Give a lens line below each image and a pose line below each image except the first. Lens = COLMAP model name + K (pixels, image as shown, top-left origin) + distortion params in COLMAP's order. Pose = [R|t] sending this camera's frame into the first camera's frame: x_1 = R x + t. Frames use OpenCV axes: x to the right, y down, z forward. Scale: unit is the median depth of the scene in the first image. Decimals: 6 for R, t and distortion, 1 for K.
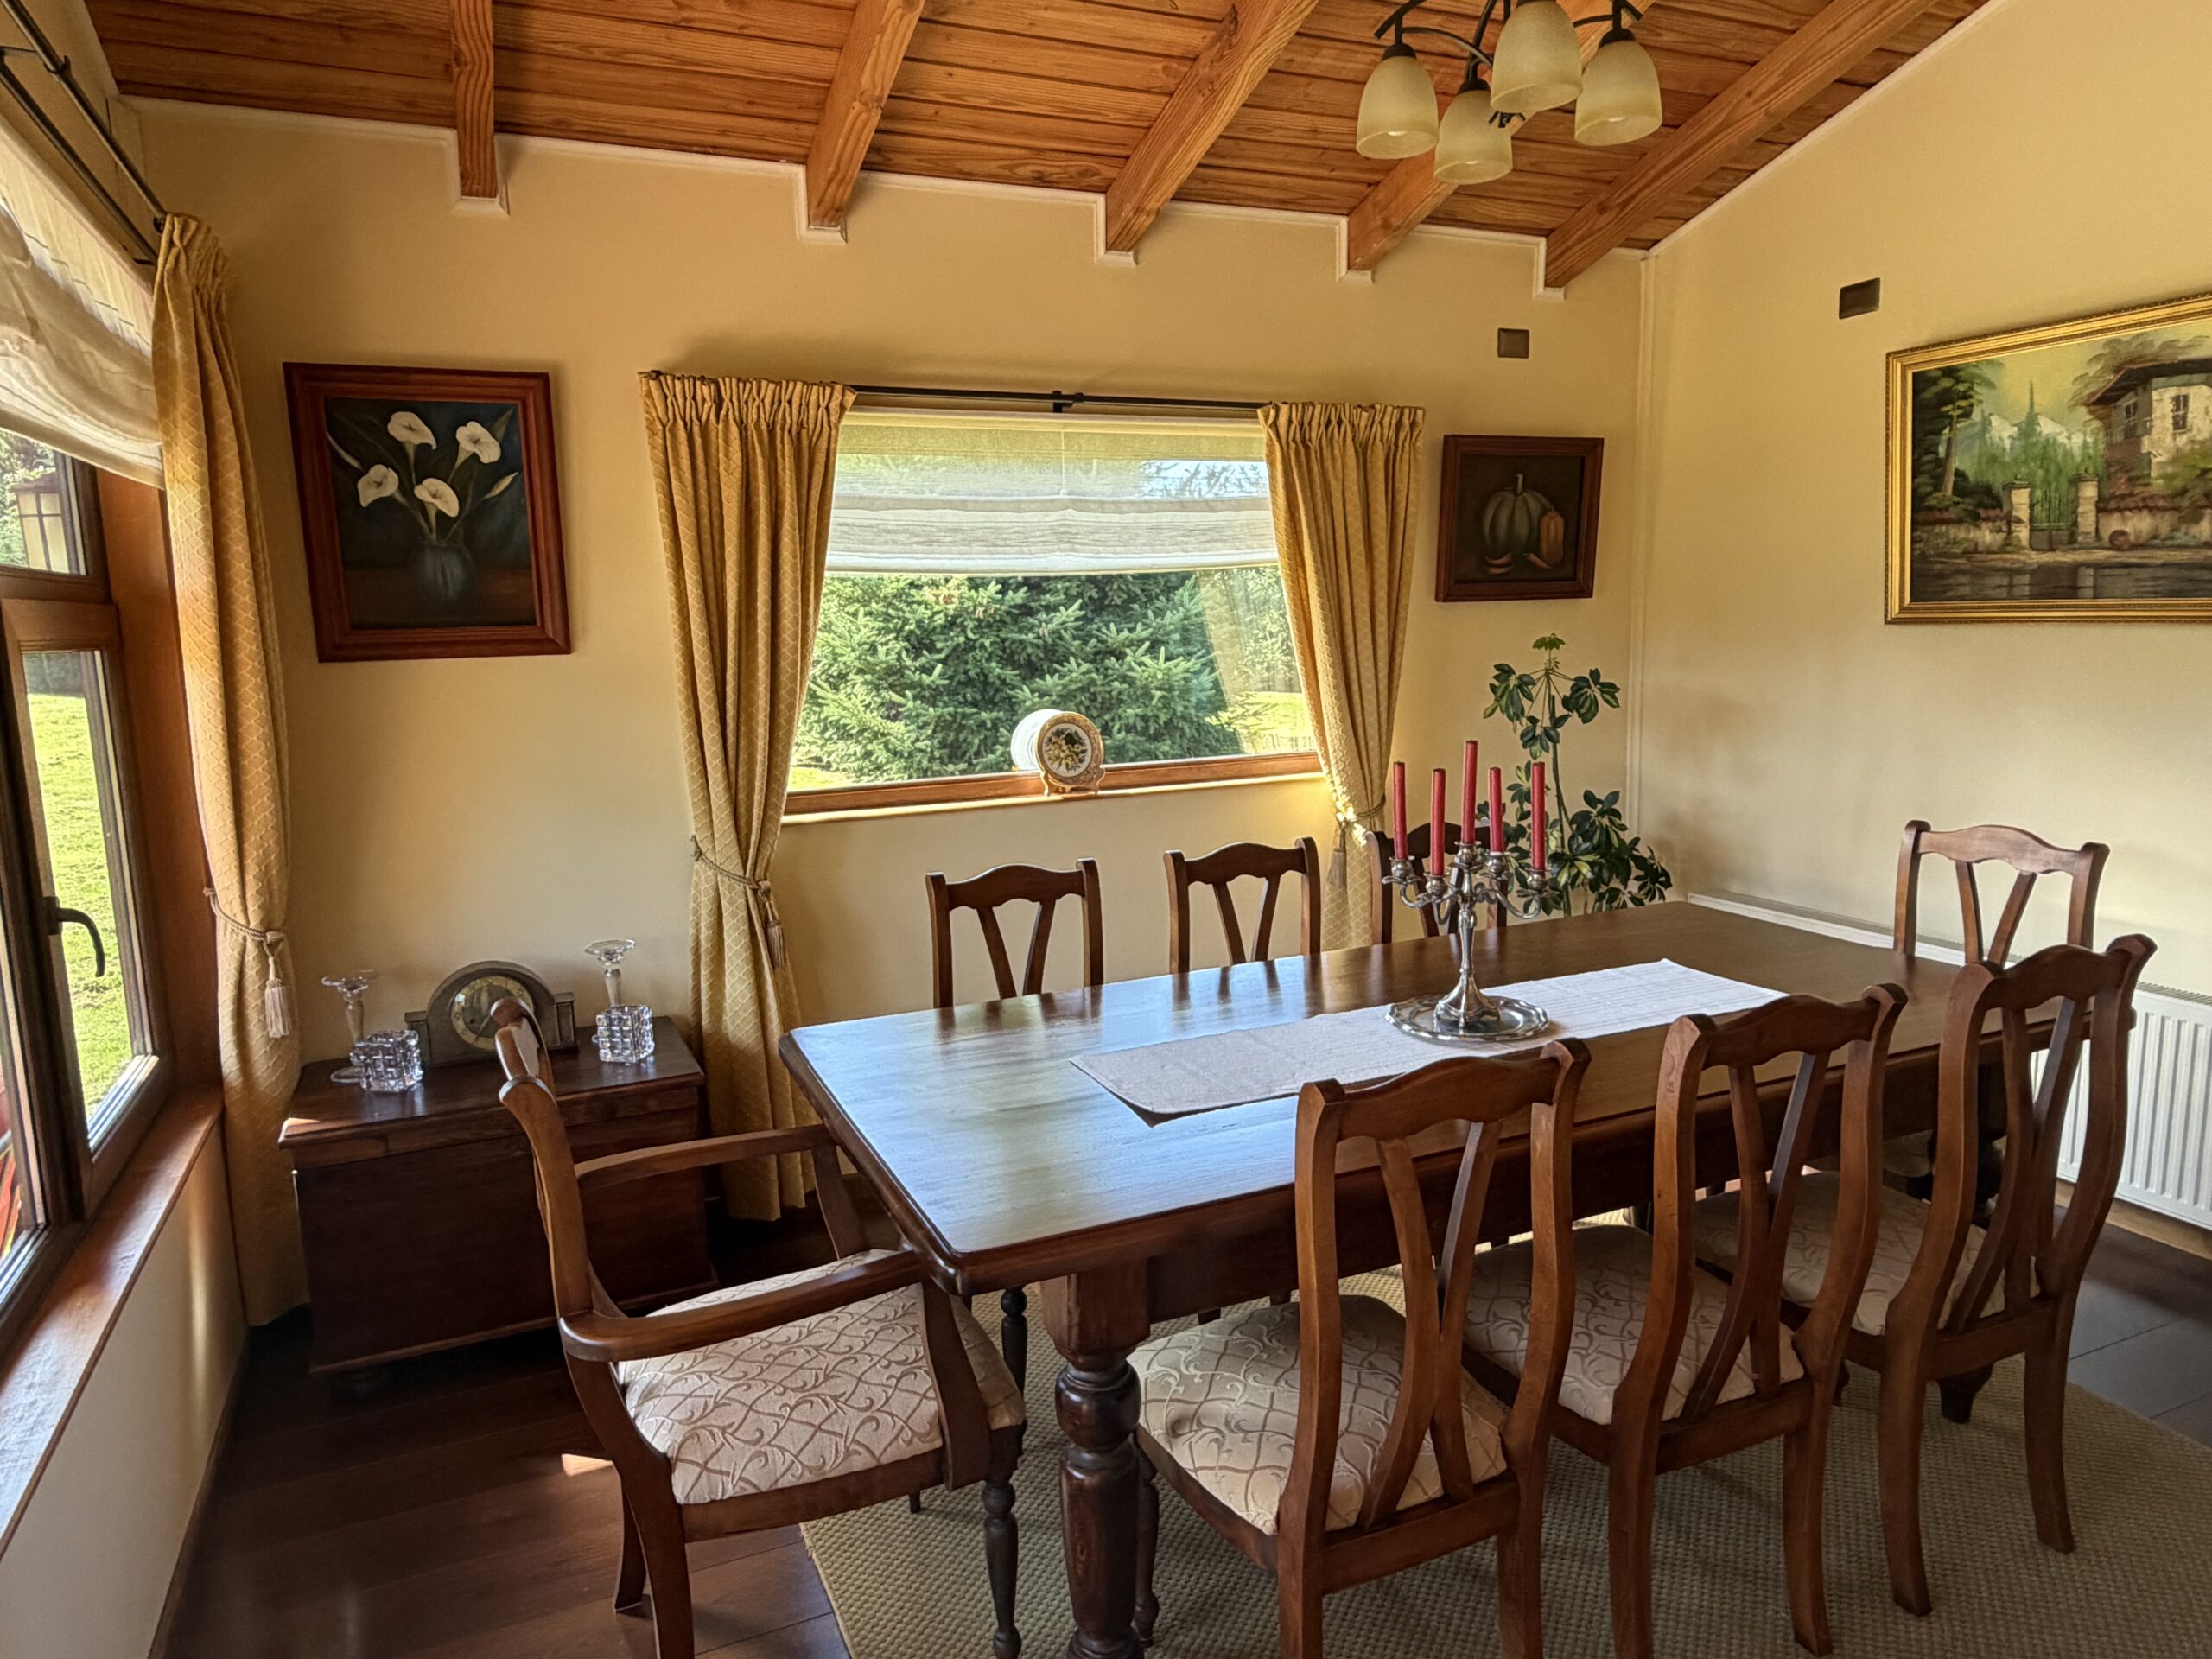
lens RADIAL K [[1283.3, 0, 1108.2], [0, 1283.3, 839.7], [0, 0, 1]] dist [-0.002586, -0.004659]
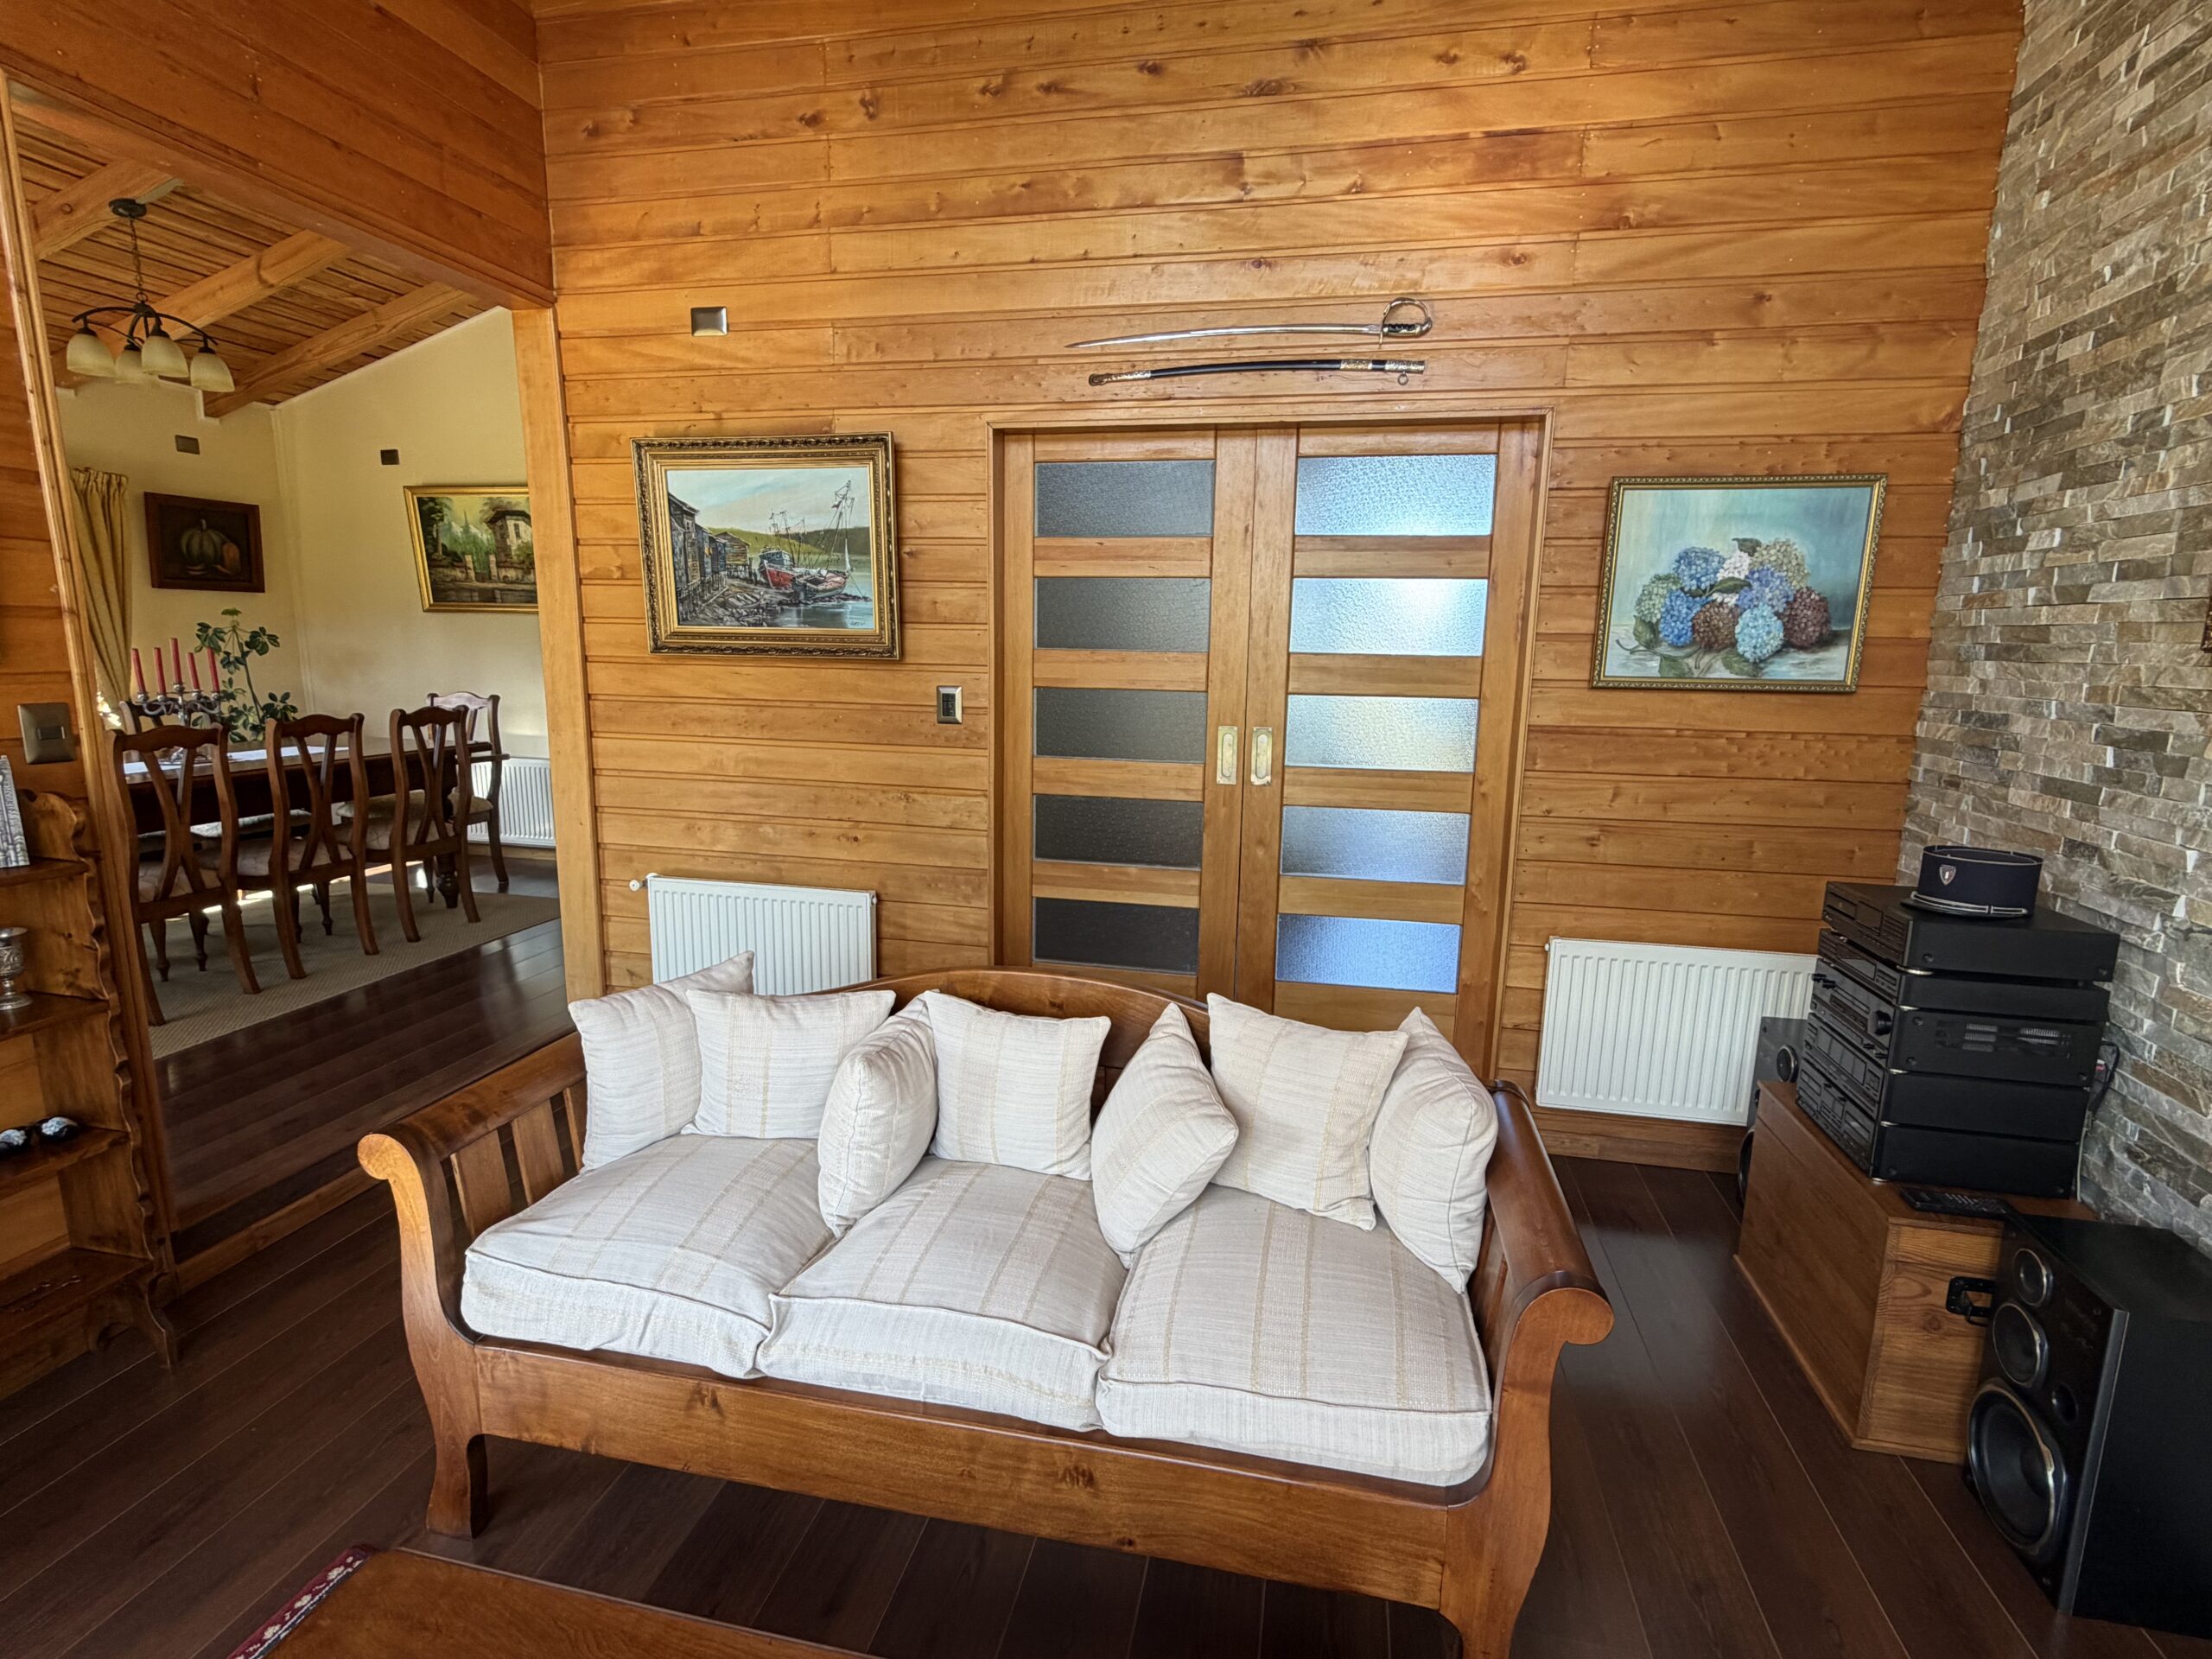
lens RADIAL K [[1071.9, 0, 1110.2], [0, 1071.9, 827.0], [0, 0, 1]] dist [-0.002384, -0.000802]
pose [[0.578128, -0.103425, 0.809365, -0.221067], [0.111328, 0.992656, 0.047325, 0.234784], [-0.808315, 0.062745, 0.585397, -0.969266]]
